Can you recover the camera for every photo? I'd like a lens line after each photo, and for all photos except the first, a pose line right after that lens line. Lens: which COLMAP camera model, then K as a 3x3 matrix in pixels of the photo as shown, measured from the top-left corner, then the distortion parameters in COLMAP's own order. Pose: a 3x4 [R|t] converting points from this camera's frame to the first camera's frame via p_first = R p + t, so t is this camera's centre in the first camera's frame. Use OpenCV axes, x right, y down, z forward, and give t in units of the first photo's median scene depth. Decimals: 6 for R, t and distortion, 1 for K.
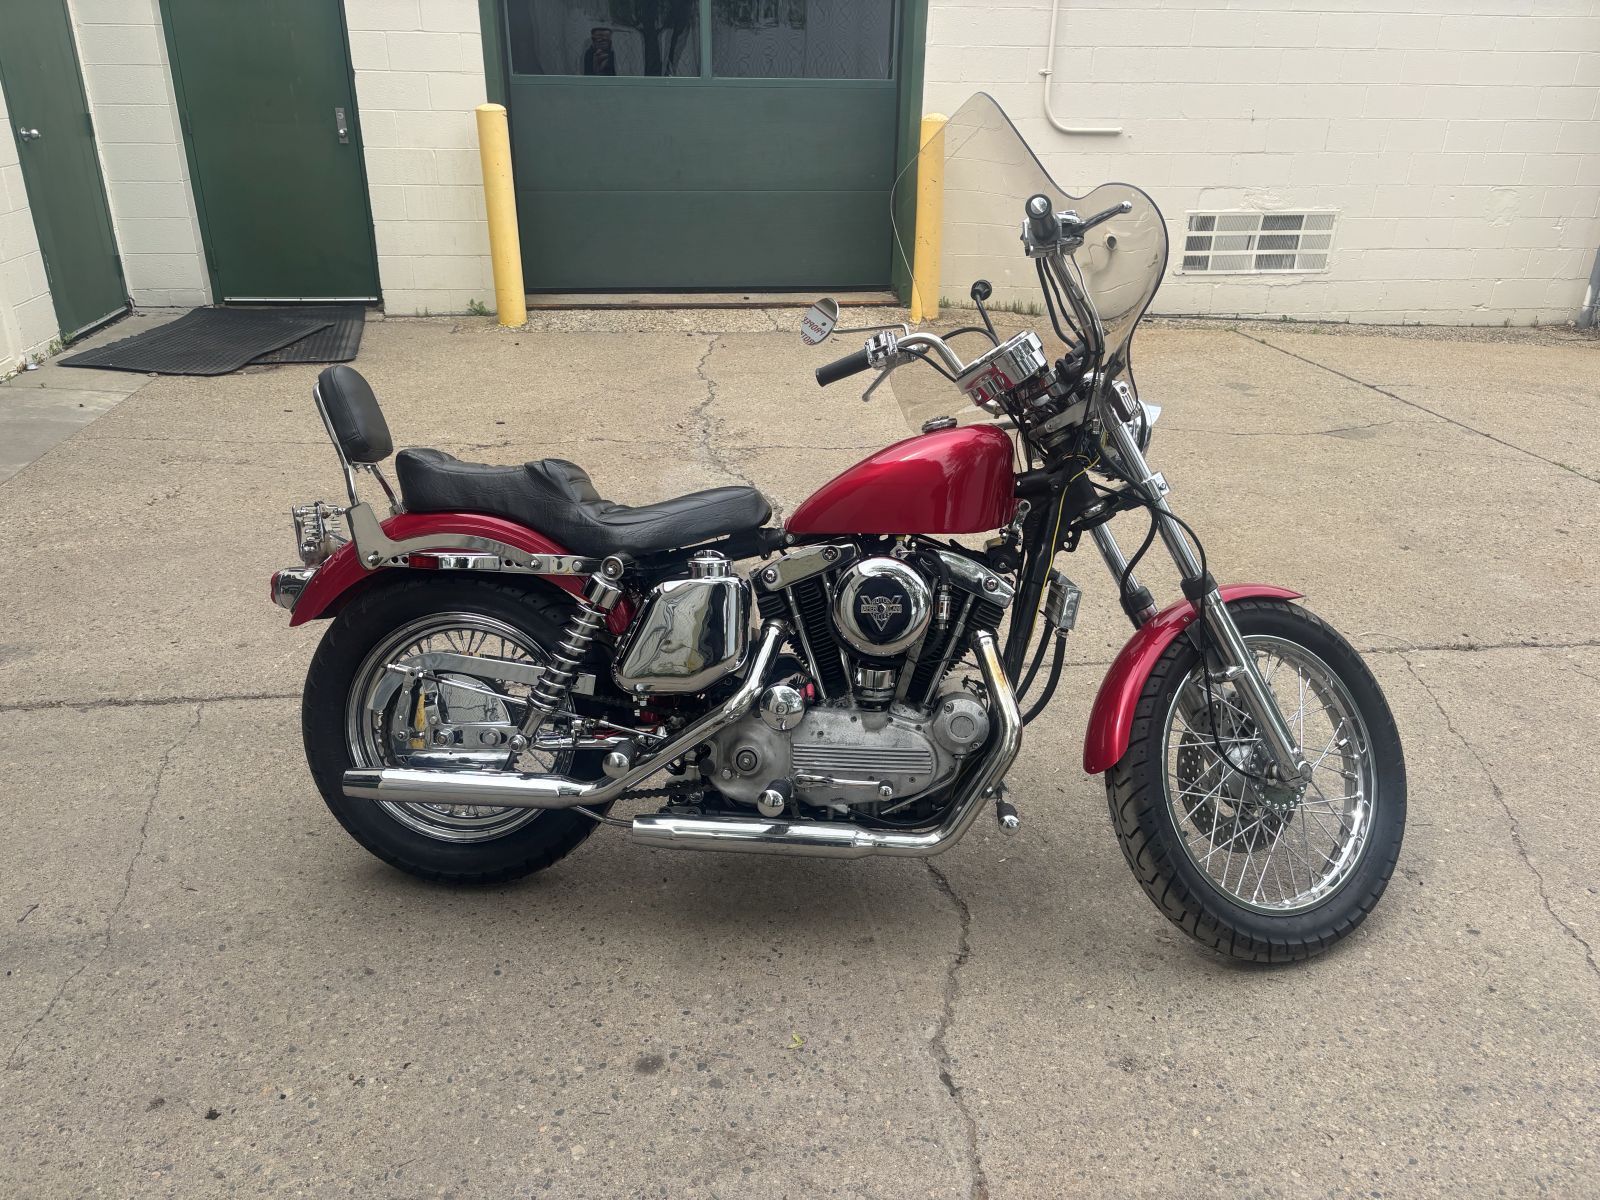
lens RADIAL K [[1205.3, 0, 796.7], [0, 1205.3, 607.3], [0, 0, 1]] dist [0.035080, -0.041278]
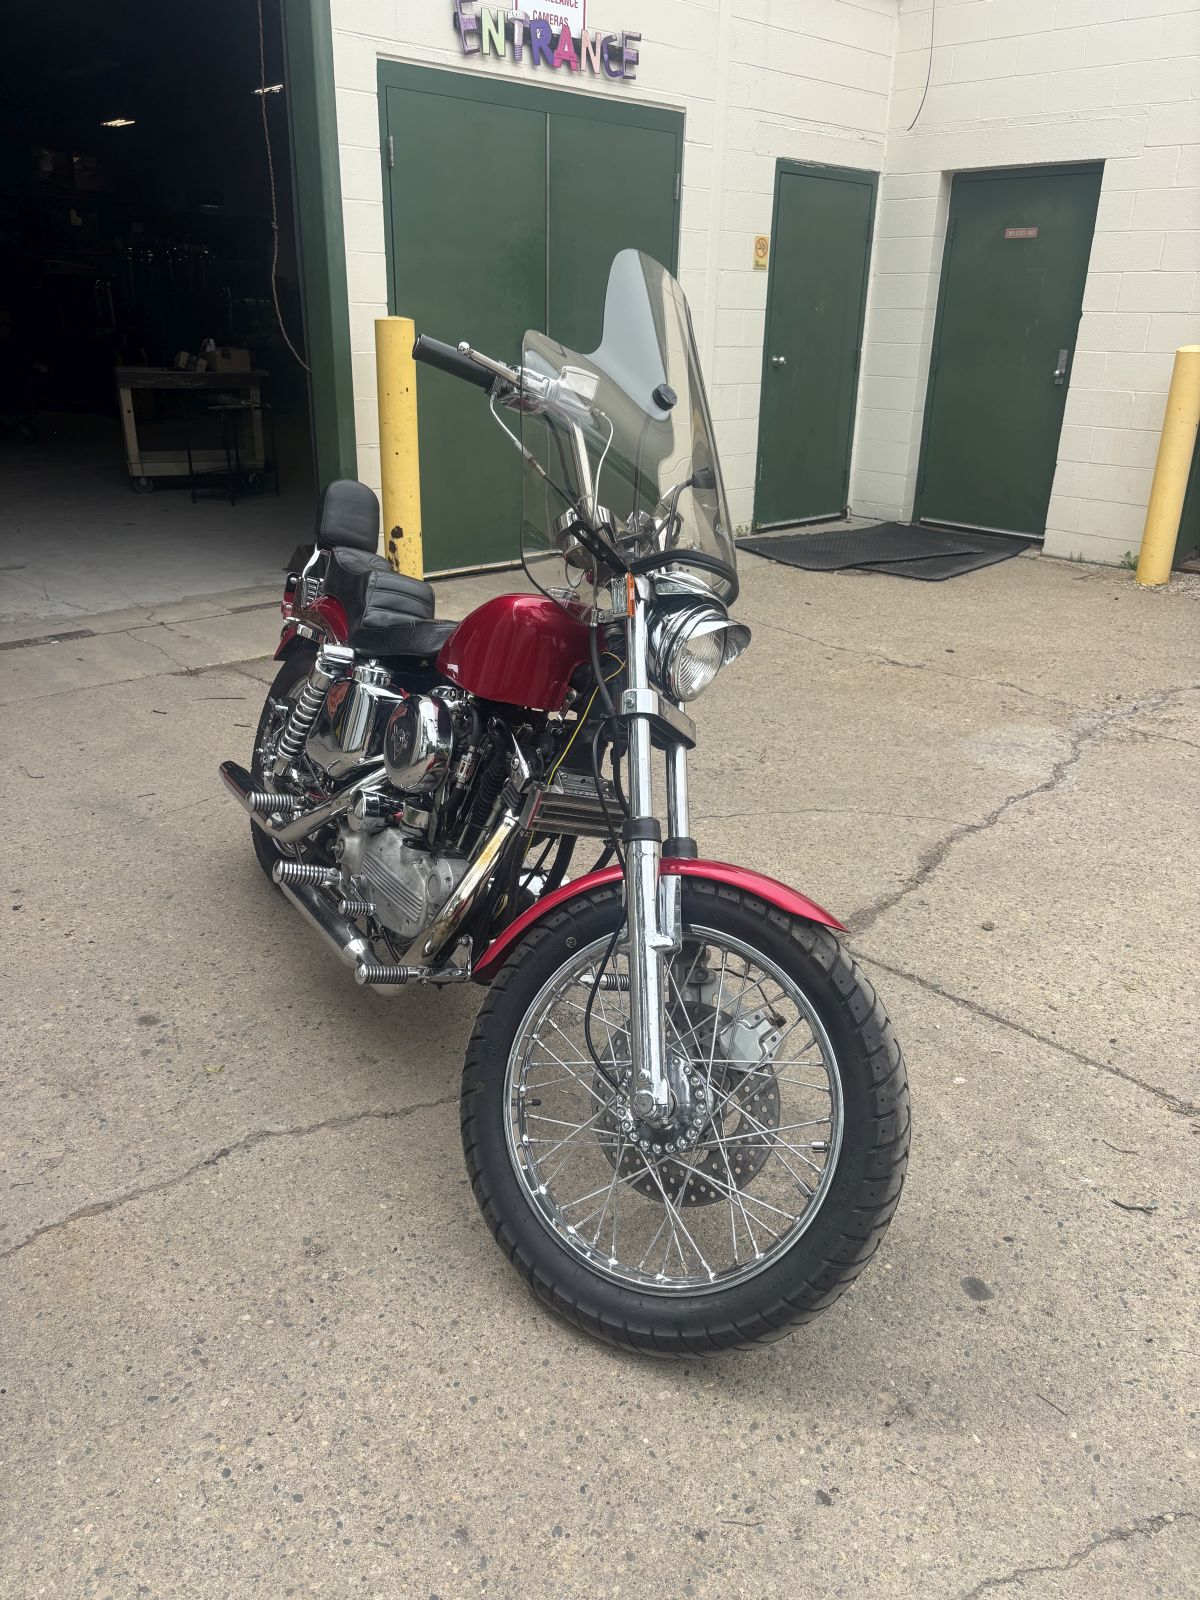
lens RADIAL K [[1205.3, 0, 600.0], [0, 1205.3, 800.0], [0, 0, 1]] dist [0.035080, -0.041278]
pose [[0.579872, 0.300043, -0.757445, 0.279376], [-0.343999, 0.932944, 0.106210, -0.034504], [0.738521, 0.198972, 0.644203, 0.134956]]
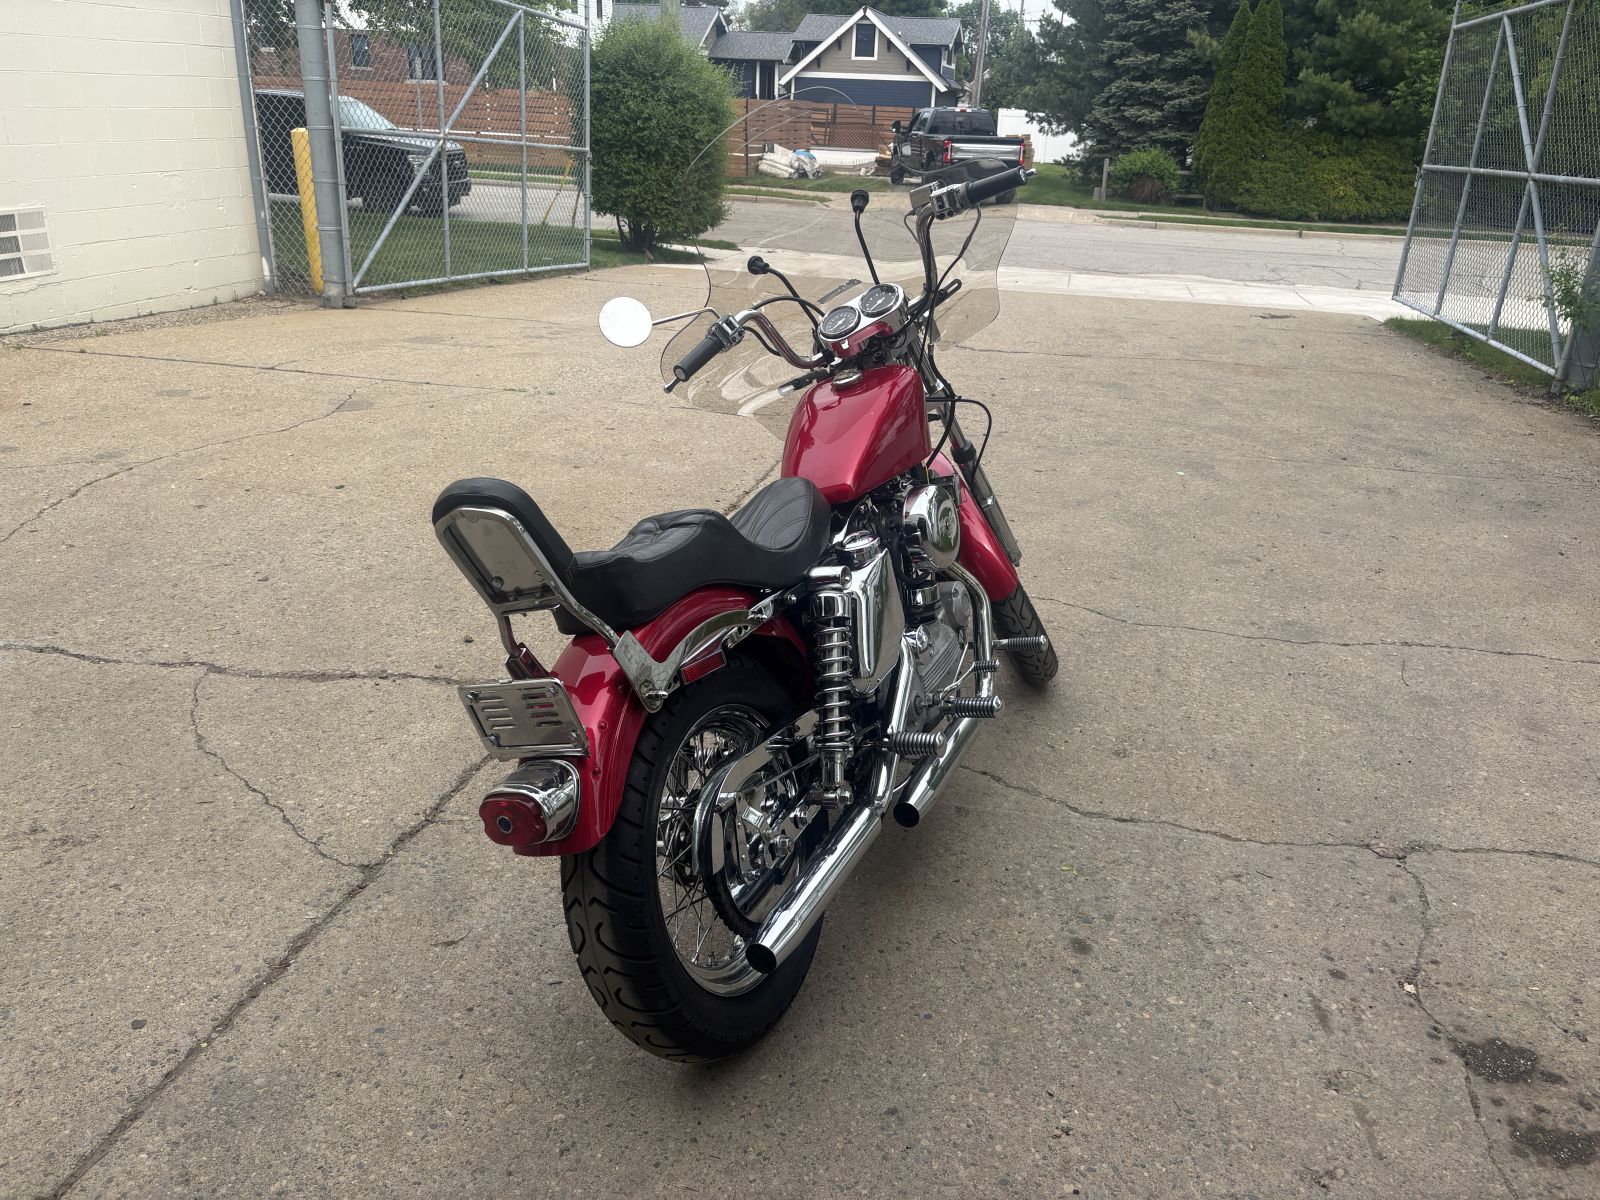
lens RADIAL K [[1205.3, 0, 796.7], [0, 1205.3, 607.3], [0, 0, 1]] dist [0.035080, -0.041278]
pose [[0.353383, -0.356971, 0.864692, -0.295364], [0.349036, 0.907896, 0.232162, -0.072701], [-0.867925, 0.219766, 0.445431, 0.178864]]
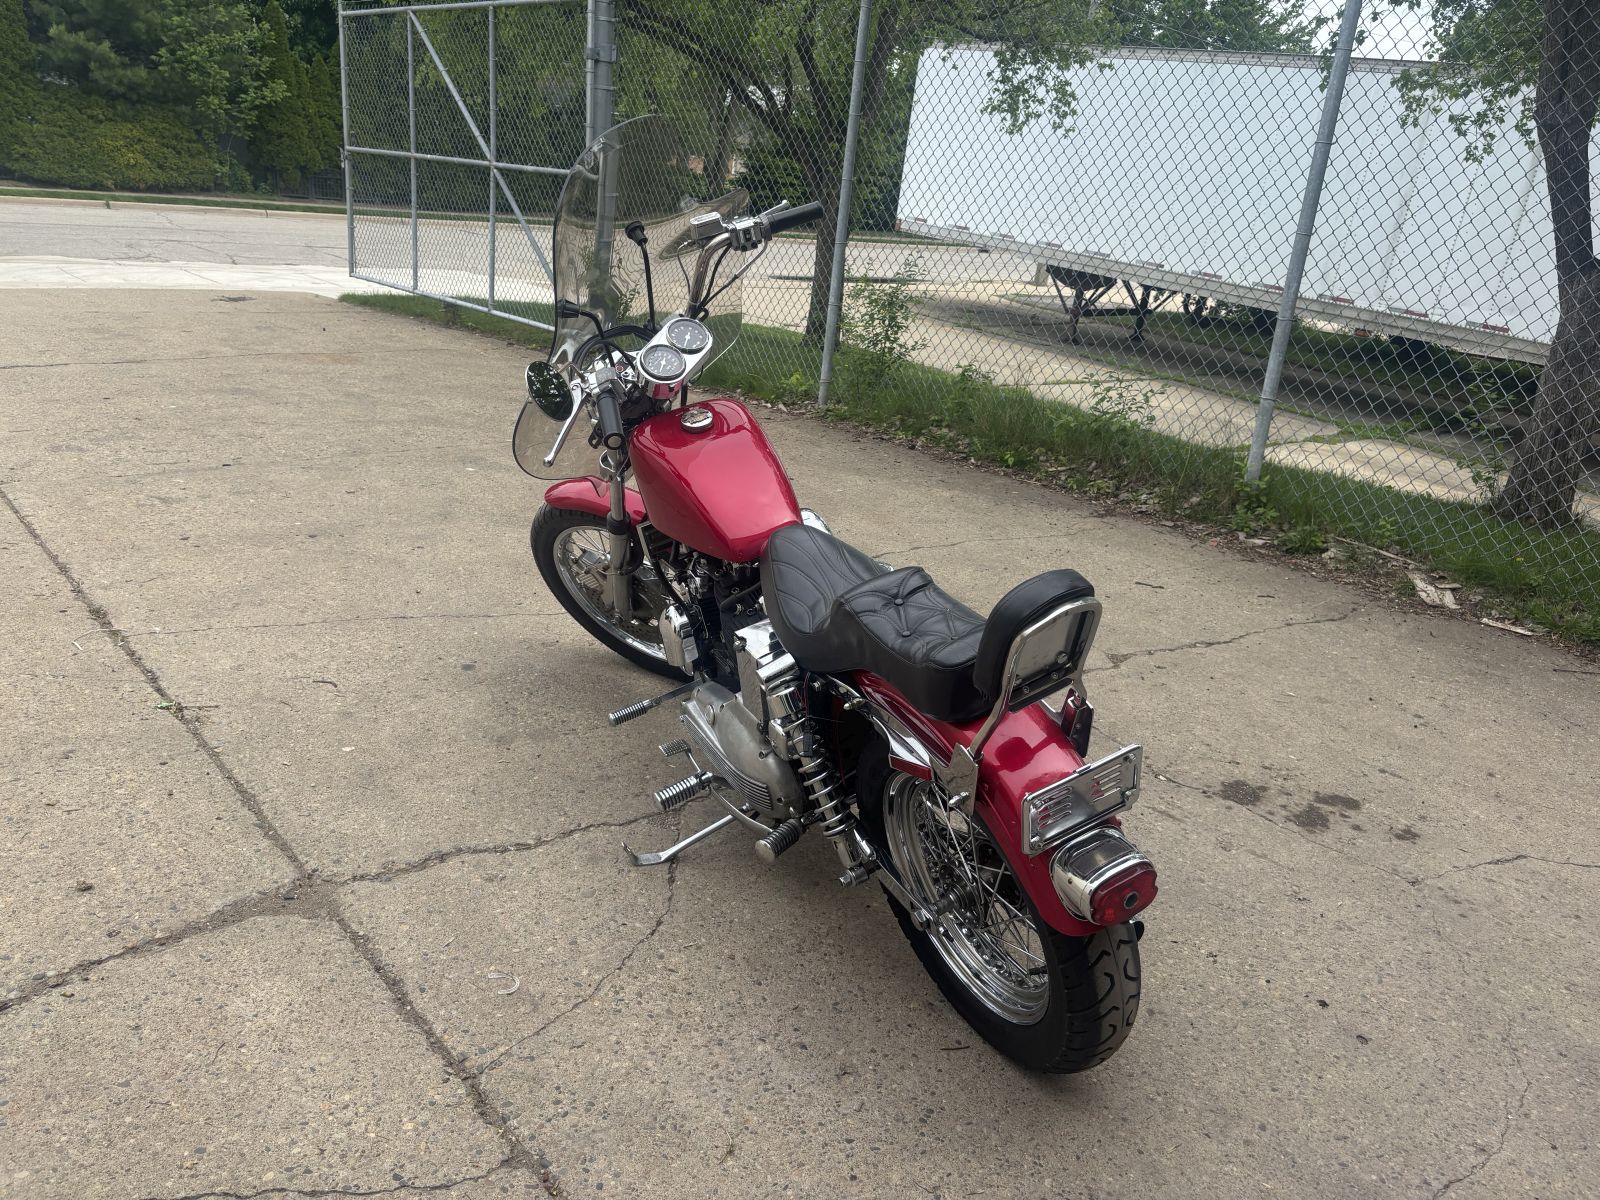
lens RADIAL K [[1205.3, 0, 796.7], [0, 1205.3, 607.3], [0, 0, 1]] dist [0.035080, -0.041278]
pose [[-0.540742, -0.349400, 0.765192, -0.255403], [0.245473, 0.804518, 0.540827, -0.179689], [-0.804575, 0.480282, -0.349268, 0.428417]]
